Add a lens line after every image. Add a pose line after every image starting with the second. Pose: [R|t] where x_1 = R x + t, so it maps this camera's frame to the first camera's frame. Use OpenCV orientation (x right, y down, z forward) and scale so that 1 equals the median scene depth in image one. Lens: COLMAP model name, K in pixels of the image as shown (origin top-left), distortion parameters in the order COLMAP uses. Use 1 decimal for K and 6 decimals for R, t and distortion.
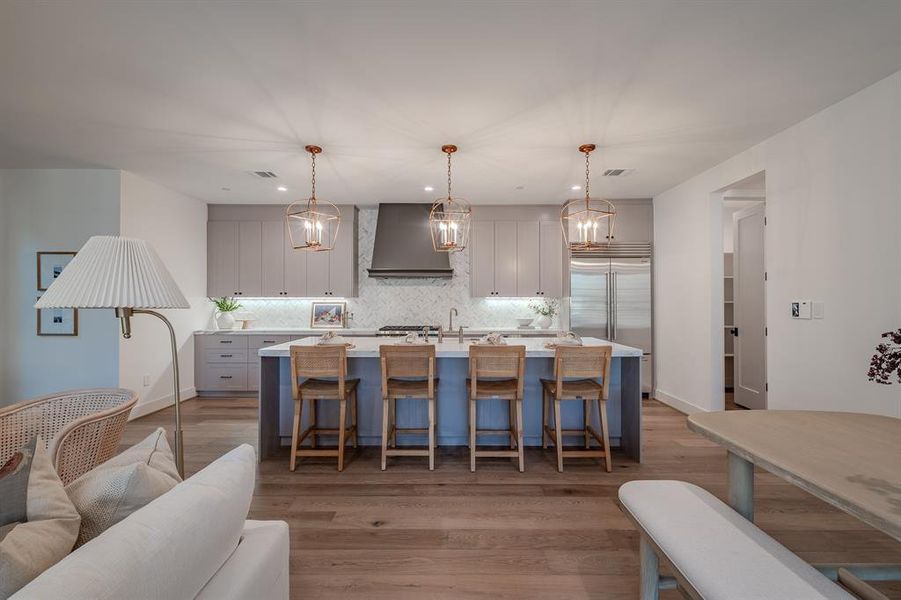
lens RADIAL K [[393.8, 0, 450.3], [0, 393.8, 296.4], [0, 0, 1]] dist [0.005260, -0.003465]
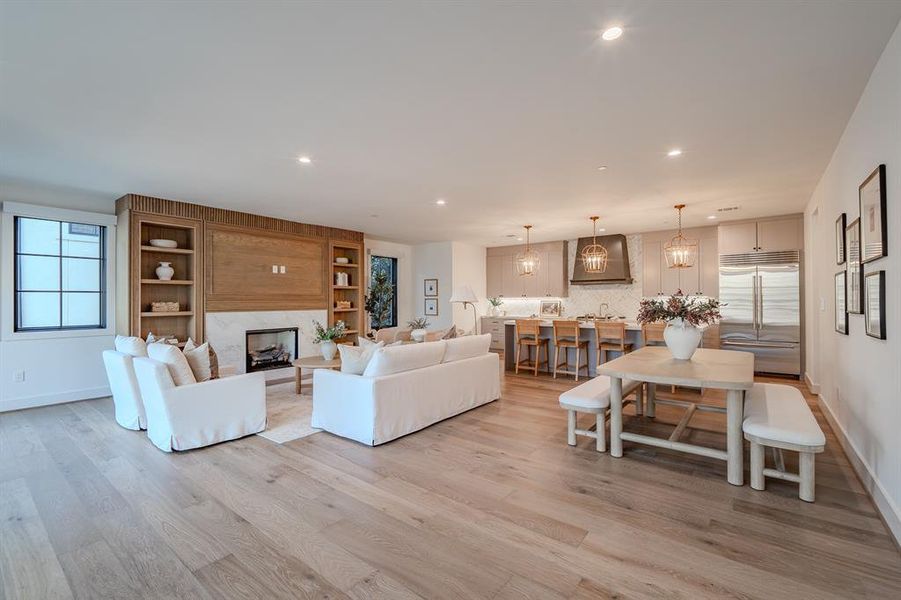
lens RADIAL K [[393.8, 0, 448.3], [0, 393.8, 298.3], [0, 0, 1]] dist [0.005260, -0.003465]
pose [[0.787437, -0.006051, -0.616366, 0.425252], [0.010789, 0.999934, 0.003967, -0.006819], [0.616301, -0.009773, 0.787450, -0.632495]]
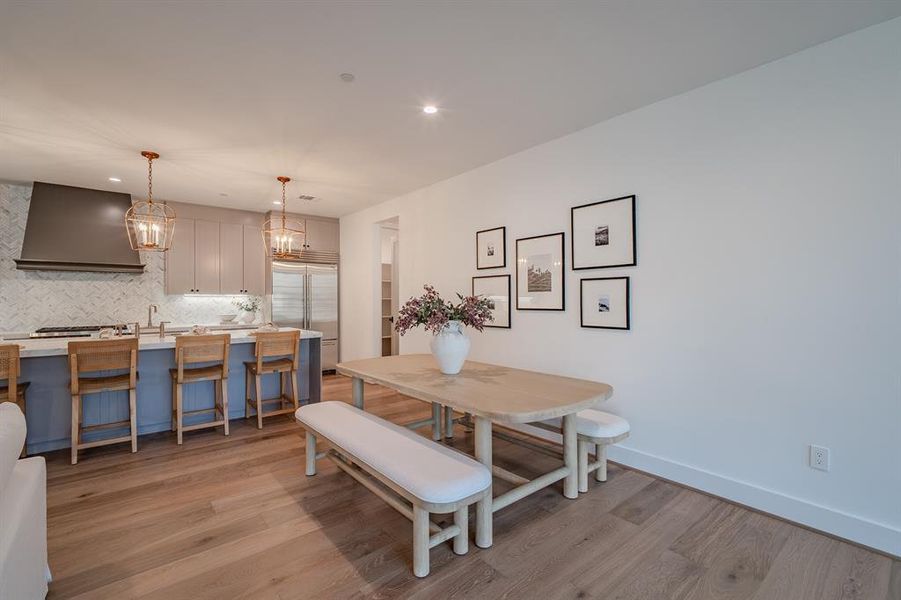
lens RADIAL K [[393.8, 0, 447.0], [0, 393.8, 300.6], [0, 0, 1]] dist [0.005260, -0.003465]
pose [[0.763718, -0.002977, 0.645543, -0.055324], [-0.008215, 0.999864, 0.014329, -0.002181], [-0.645498, -0.016247, 0.763589, -0.236537]]
